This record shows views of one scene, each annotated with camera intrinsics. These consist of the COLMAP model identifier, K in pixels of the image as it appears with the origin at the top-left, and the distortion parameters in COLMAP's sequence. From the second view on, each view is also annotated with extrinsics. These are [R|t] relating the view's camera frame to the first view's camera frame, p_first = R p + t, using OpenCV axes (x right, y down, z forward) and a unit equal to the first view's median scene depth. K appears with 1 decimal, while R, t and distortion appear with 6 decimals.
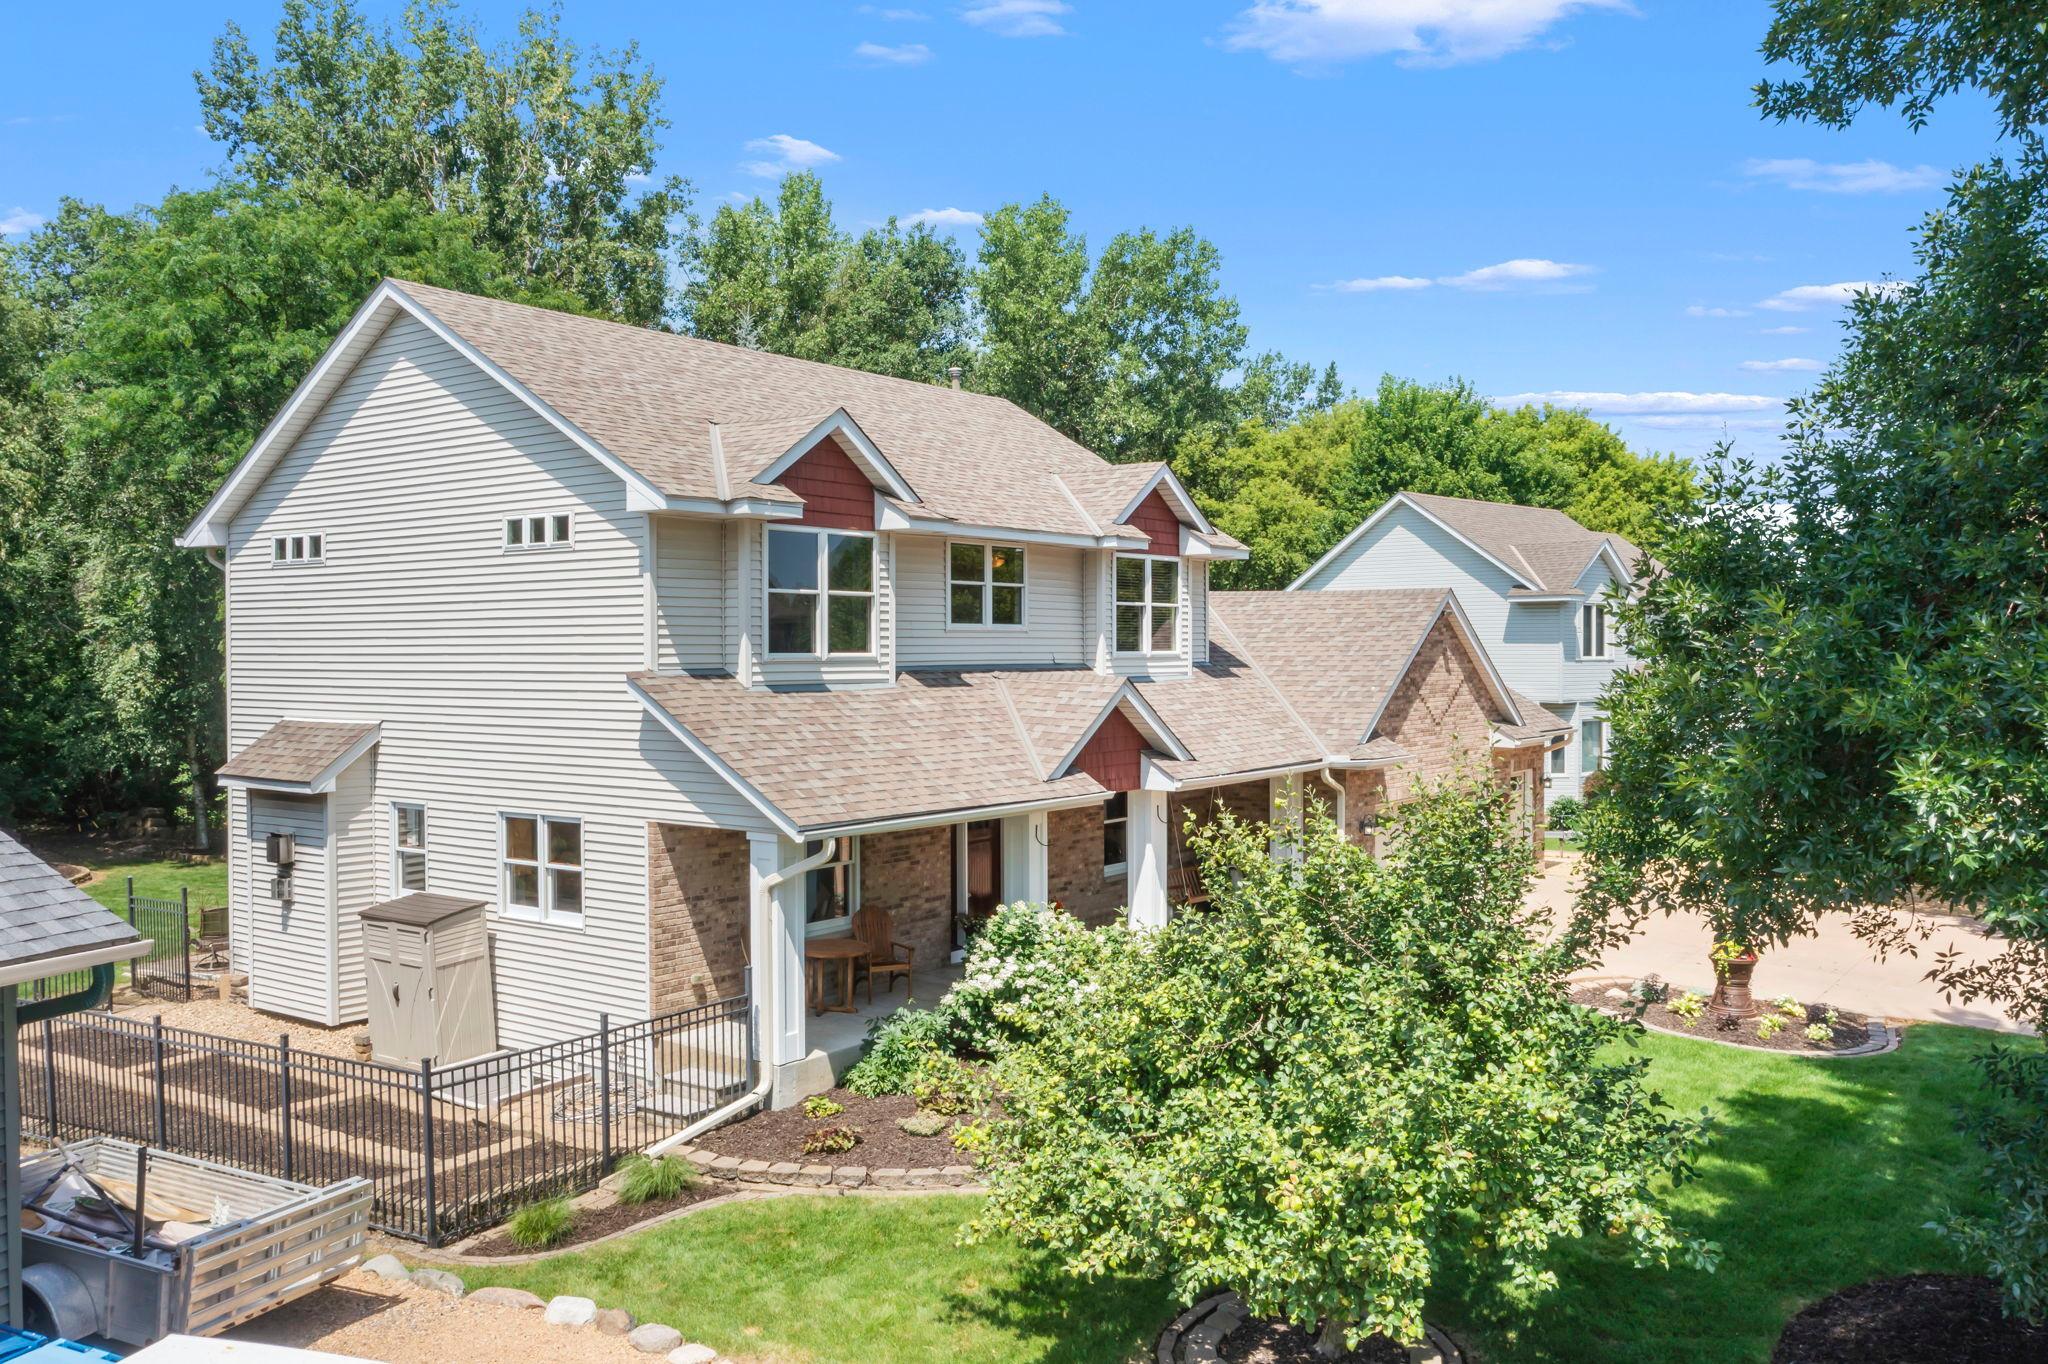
lens RADIAL K [[1651.3, 0, 1015.8], [0, 1651.3, 680.9], [0, 0, 1]] dist [-0.001708, -0.005446]
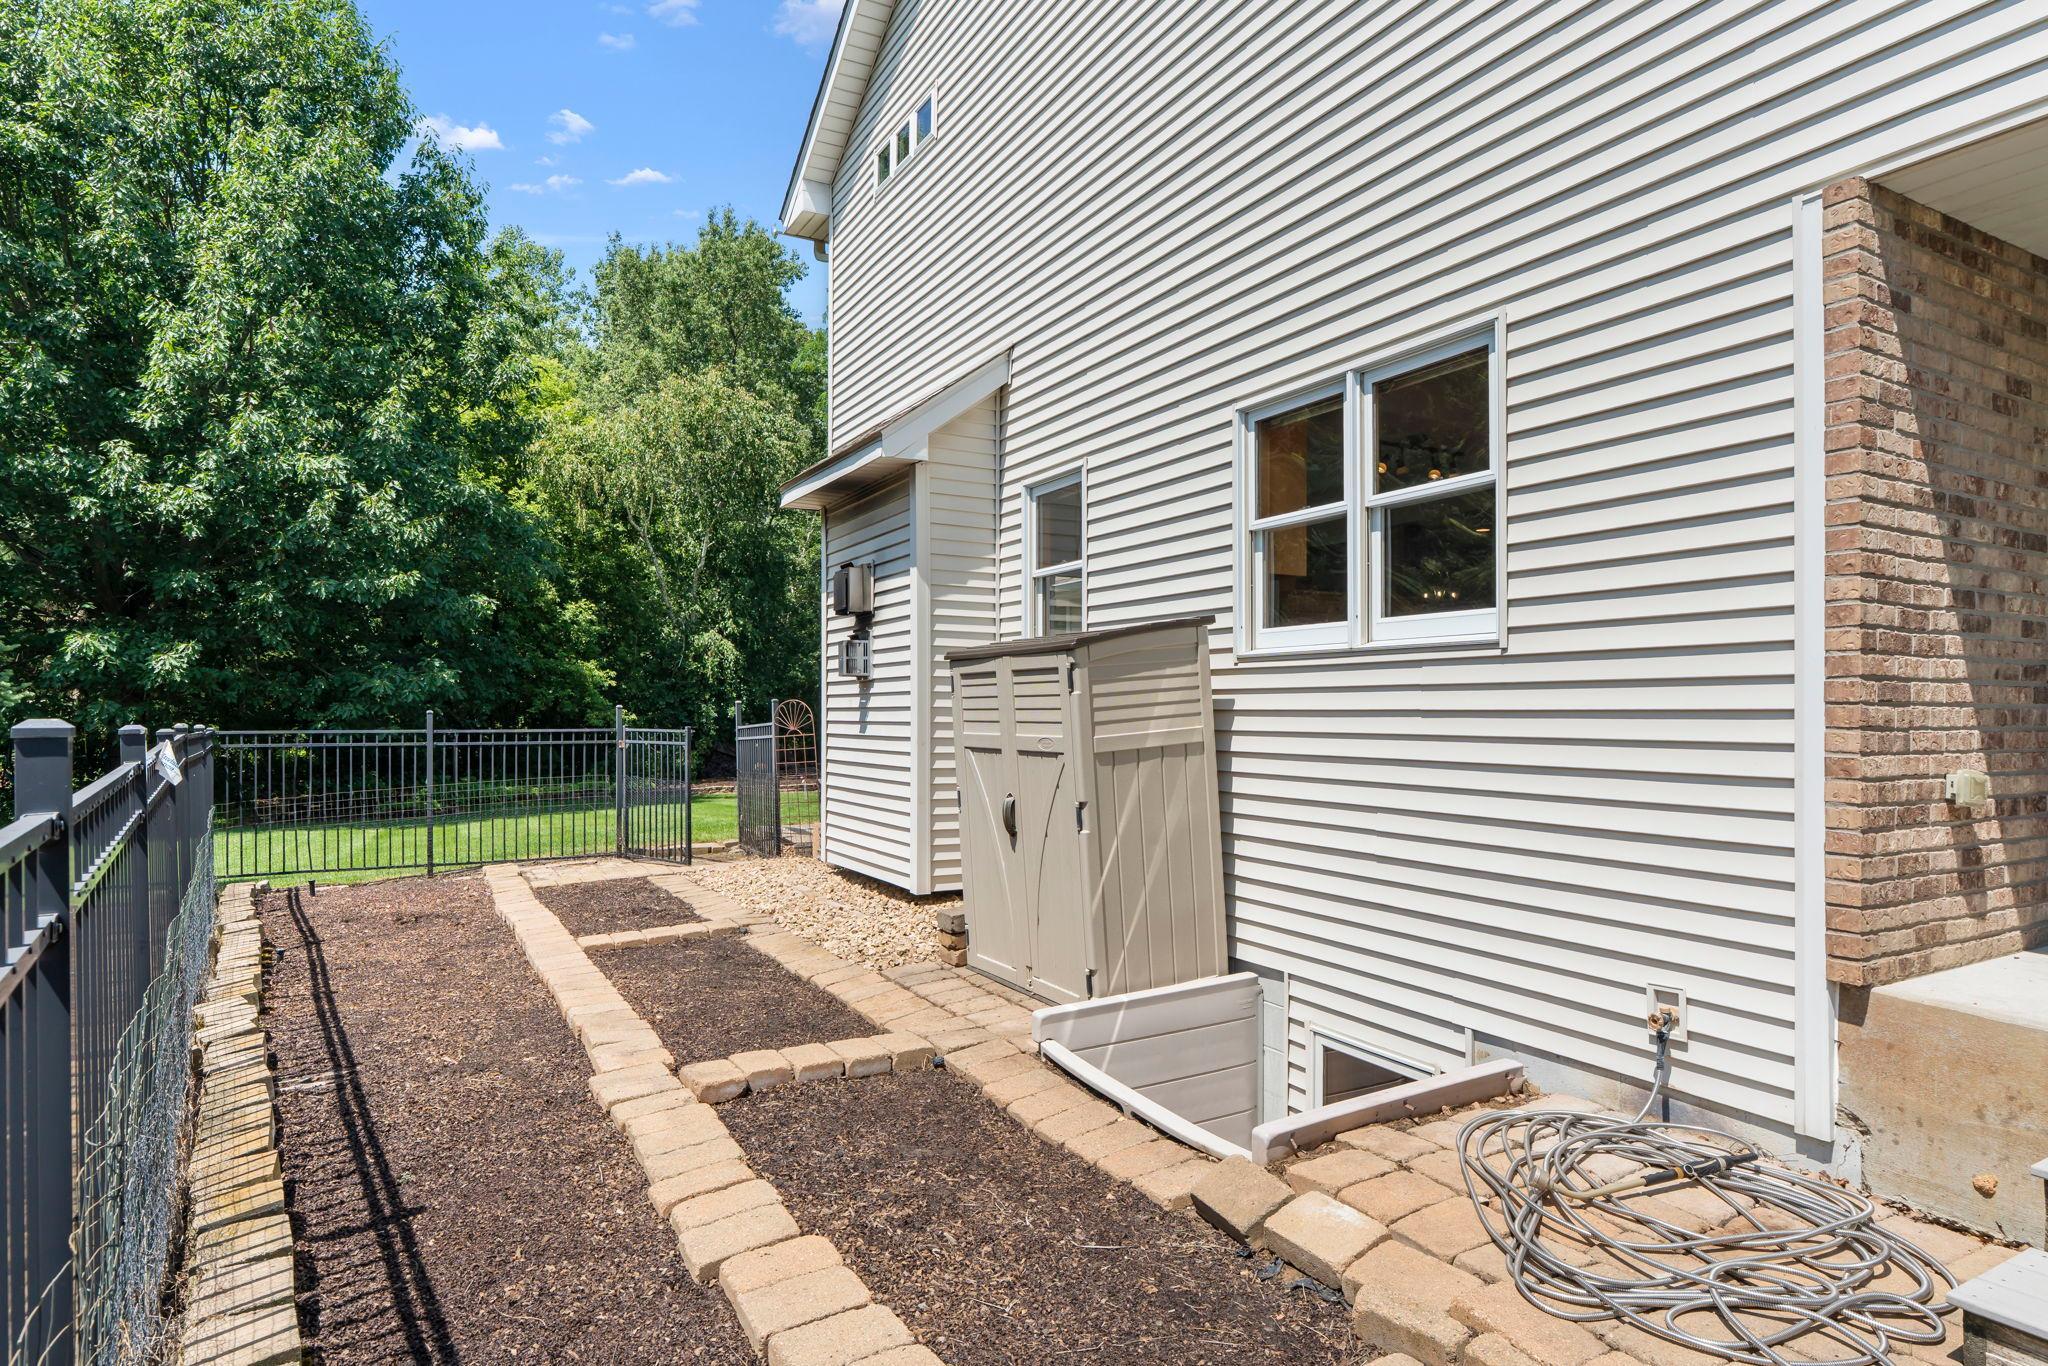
lens RADIAL K [[1123.2, 0, 1023.7], [0, 1123.2, 696.5], [0, 0, 1]] dist [-0.006850, -0.000520]
pose [[0.912864, -0.002185, -0.408259, -0.244412], [-0.006674, 0.999772, -0.020273, 0.158357], [0.408210, 0.021231, 0.912641, 0.709699]]
